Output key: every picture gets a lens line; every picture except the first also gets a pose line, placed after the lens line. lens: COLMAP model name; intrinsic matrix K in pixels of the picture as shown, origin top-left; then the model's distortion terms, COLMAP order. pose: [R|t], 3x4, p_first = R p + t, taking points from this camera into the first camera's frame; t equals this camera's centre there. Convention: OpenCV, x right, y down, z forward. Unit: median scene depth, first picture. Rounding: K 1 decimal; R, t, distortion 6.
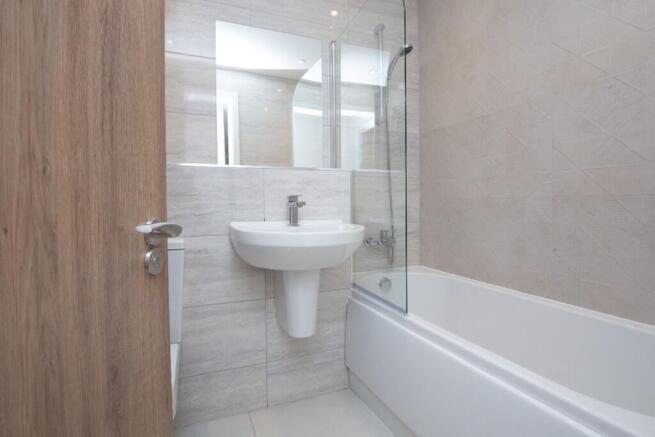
lens RADIAL K [[329.2, 0, 324.5], [0, 329.2, 209.4], [0, 0, 1]] dist [-0.011566, -0.000949]
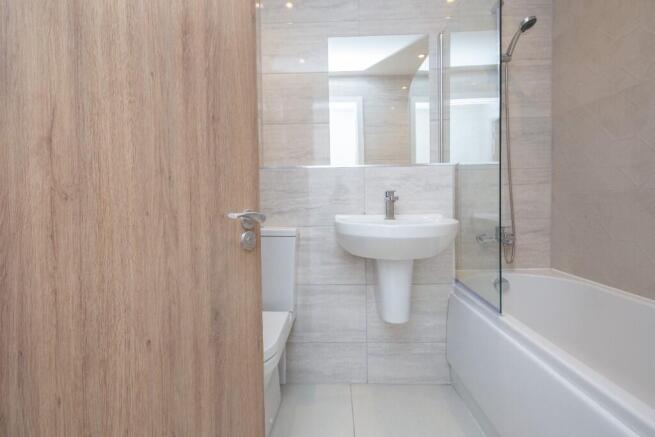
lens RADIAL K [[326.5, 0, 328.6], [0, 326.5, 210.4], [0, 0, 1]] dist [0.013537, -0.001012]
pose [[0.911411, 0.004972, -0.411467, 0.156630], [0.000942, 0.999899, 0.014168, 0.006033], [0.411496, -0.013301, 0.911315, -0.048535]]
